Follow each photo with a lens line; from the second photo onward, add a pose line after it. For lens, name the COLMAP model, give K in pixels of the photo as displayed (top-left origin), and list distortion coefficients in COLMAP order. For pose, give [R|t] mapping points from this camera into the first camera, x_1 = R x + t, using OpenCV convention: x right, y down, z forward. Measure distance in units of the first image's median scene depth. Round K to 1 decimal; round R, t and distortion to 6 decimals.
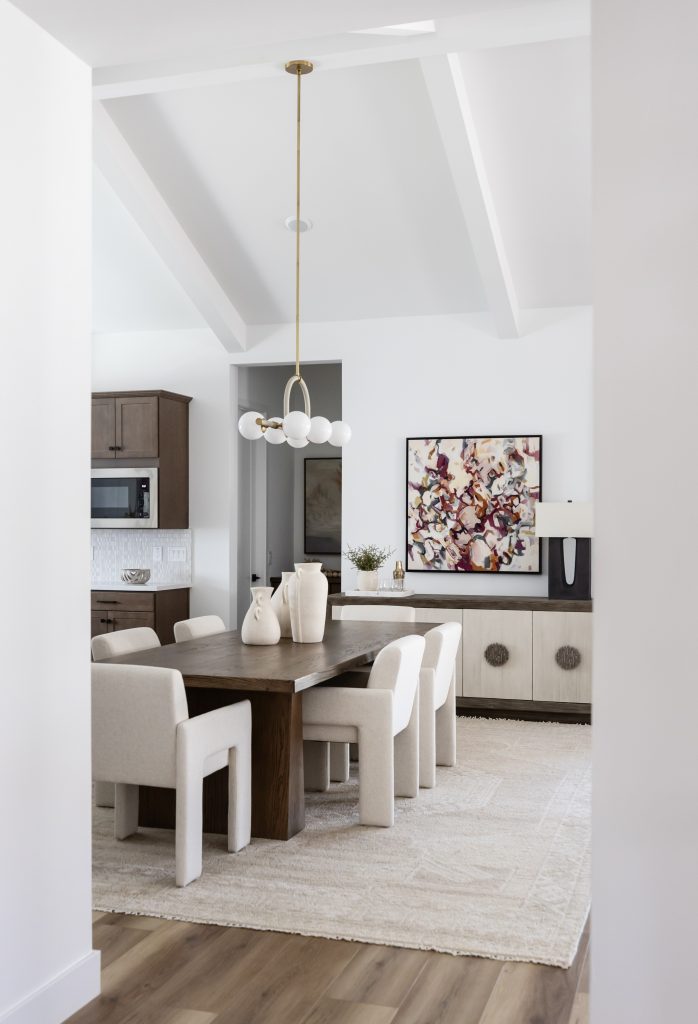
lens RADIAL K [[1124.4, 0, 342.7], [0, 1124.4, 534.2], [0, 0, 1]] dist [0.012295, 0.000000]
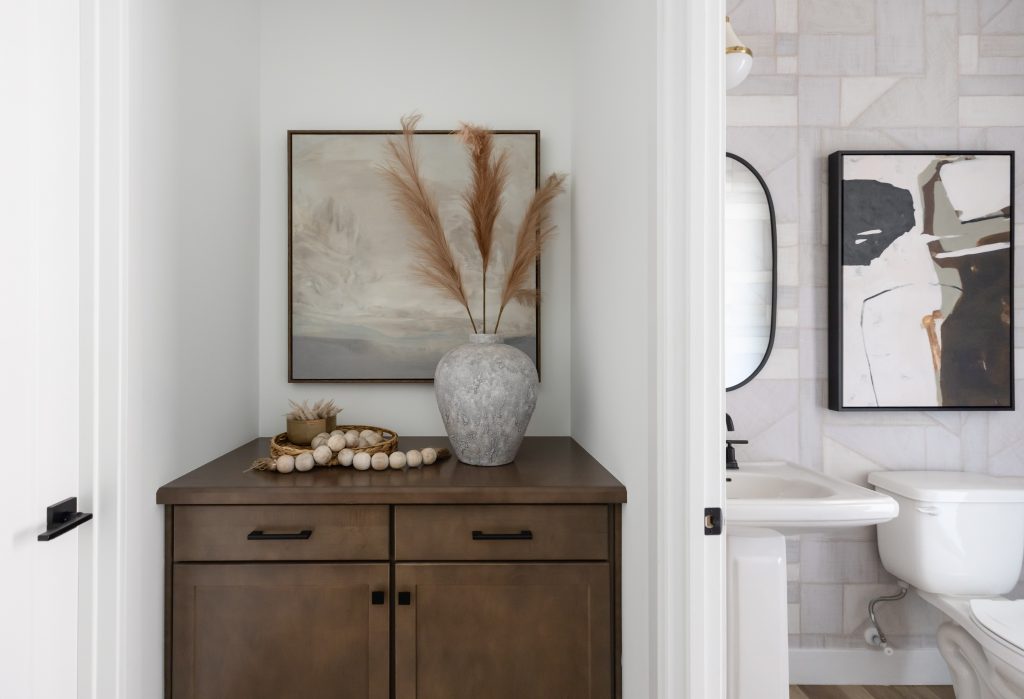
lens RADIAL K [[493.6, 0, 472.3], [0, 493.6, 332.3], [0, 0, 1]] dist [0.004733, 0.000560]
pose [[0.944556, -0.002794, 0.328338, -0.038756], [0.004914, 0.999972, -0.005628, 0.002029], [-0.328313, 0.006929, 0.944544, 1.058436]]
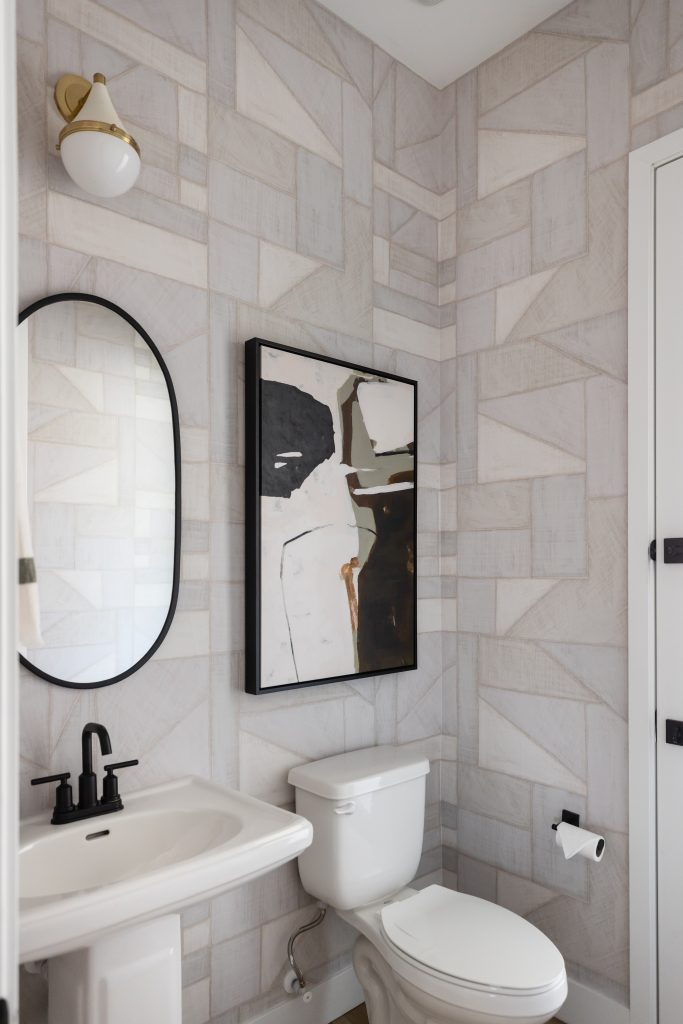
lens RADIAL K [[666.5, 0, 346.9], [0, 666.5, 564.9], [0, 0, 1]] dist [0.008157, 0.006223]
pose [[0.485545, -0.007492, 0.874179, 0.009040], [0.006186, 0.999968, 0.005134, -0.005887], [-0.874190, 0.002915, 0.485576, 1.080315]]
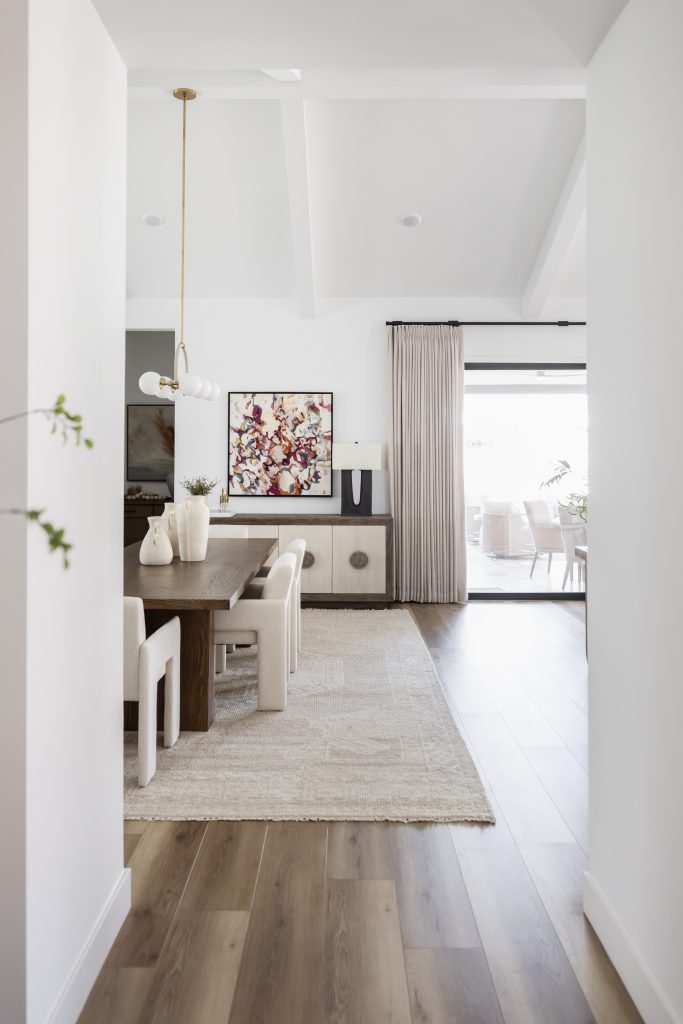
lens RADIAL K [[824.4, 0, 345.9], [0, 824.4, 443.6], [0, 0, 1]] dist [0.004711, 0.004039]
pose [[0.952429, 0.002912, 0.304747, -0.105261], [0.001770, 0.999885, -0.015087, -0.012700], [-0.304755, 0.014909, 0.952314, 0.065601]]
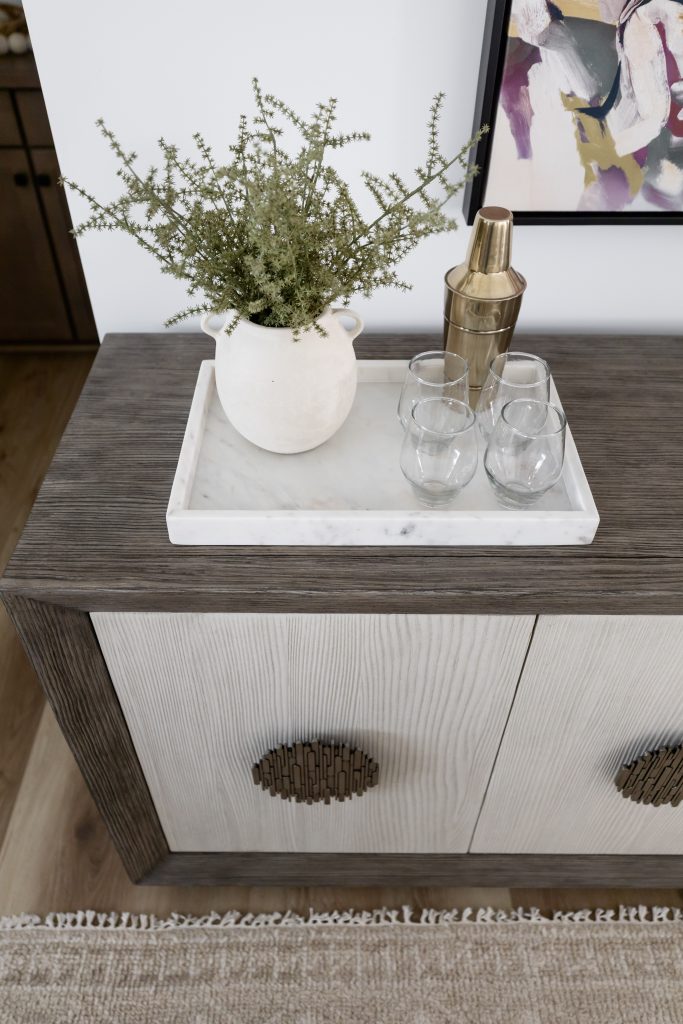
lens RADIAL K [[768.7, 0, 339.5], [0, 768.7, 514.5], [0, 0, 1]] dist [-0.000529, 0.007155]
pose [[0.949859, -0.219697, 0.222490, 0.002011], [0.005064, 0.722276, 0.691587, -0.016046], [-0.312639, -0.655783, 0.687172, 0.925771]]
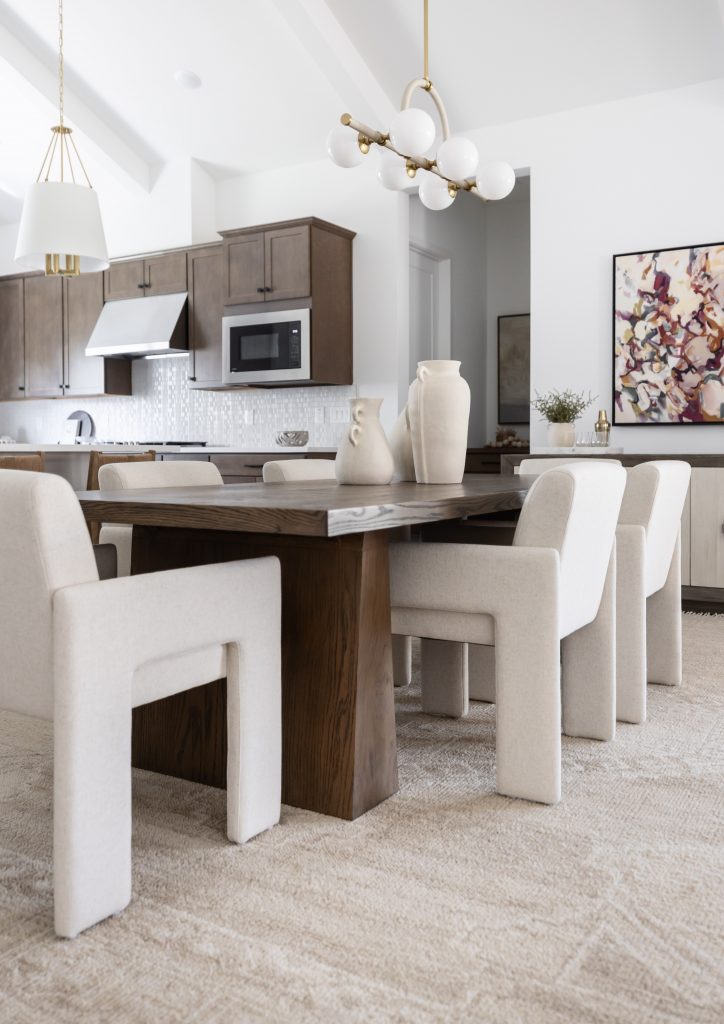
lens RADIAL K [[926.9, 0, 340.2], [0, 926.9, 464.4], [0, 0, 1]] dist [0.001978, 0.010484]
pose [[0.969161, -0.001730, -0.246421, 0.032502], [0.002668, 0.999990, 0.003474, 0.059296], [0.246412, -0.004024, 0.969157, 0.336913]]
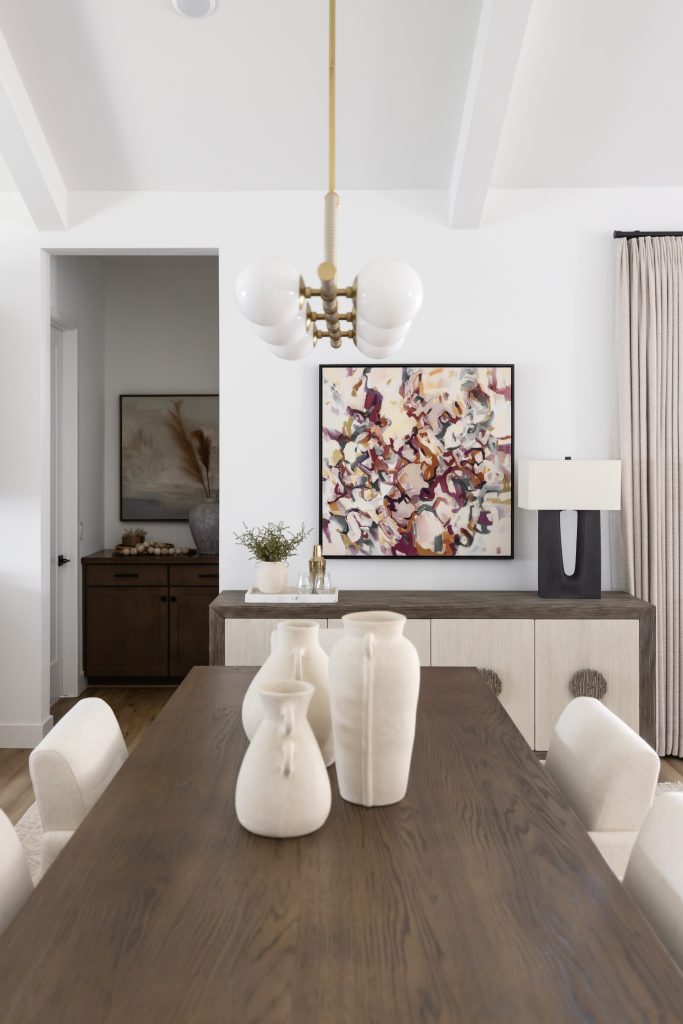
lens RADIAL K [[920.3, 0, 331.1], [0, 920.3, 459.8], [0, 0, 1]] dist [-0.001132, -0.001004]
pose [[0.952544, -0.002730, 0.304388, -0.111808], [0.005452, 0.999952, -0.008091, -0.023317], [-0.304351, 0.009367, 0.952514, 0.474841]]
